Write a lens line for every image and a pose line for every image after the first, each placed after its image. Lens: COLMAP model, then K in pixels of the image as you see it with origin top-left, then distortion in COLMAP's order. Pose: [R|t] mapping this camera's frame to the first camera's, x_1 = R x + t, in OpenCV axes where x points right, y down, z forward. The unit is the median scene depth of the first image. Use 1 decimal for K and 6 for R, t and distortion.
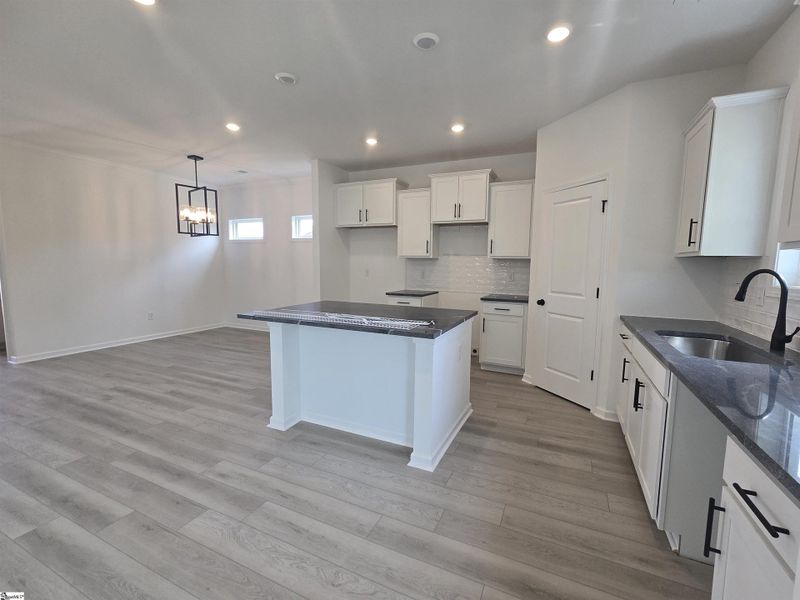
lens RADIAL K [[350.4, 0, 409.5], [0, 350.4, 299.1], [0, 0, 1]] dist [-0.003508, 0.006185]
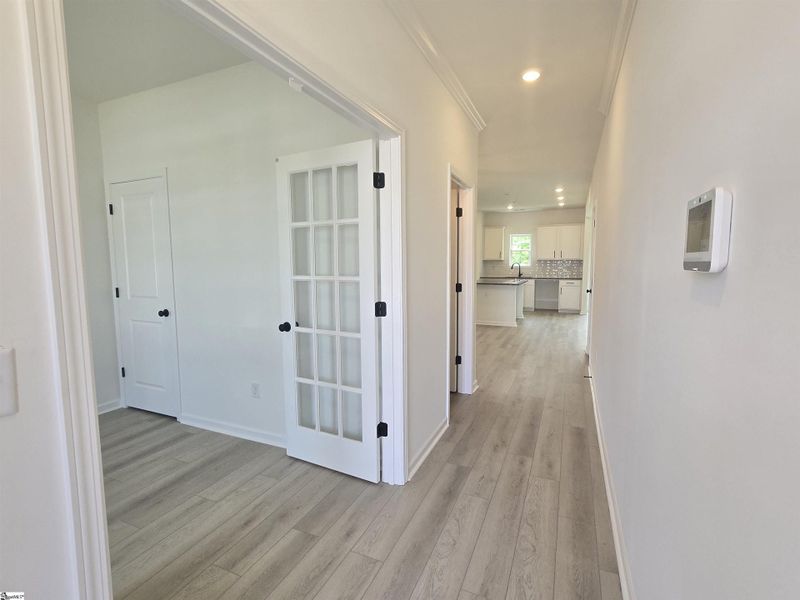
lens RADIAL K [[376.5, 0, 411.4], [0, 376.5, 298.0], [0, 0, 1]] dist [0.000591, 0.000341]
pose [[-0.028963, -0.105472, 0.994000, -2.454381], [0.104474, 0.988652, 0.107949, -0.176817], [-0.994106, 0.106974, -0.017615, 1.412243]]
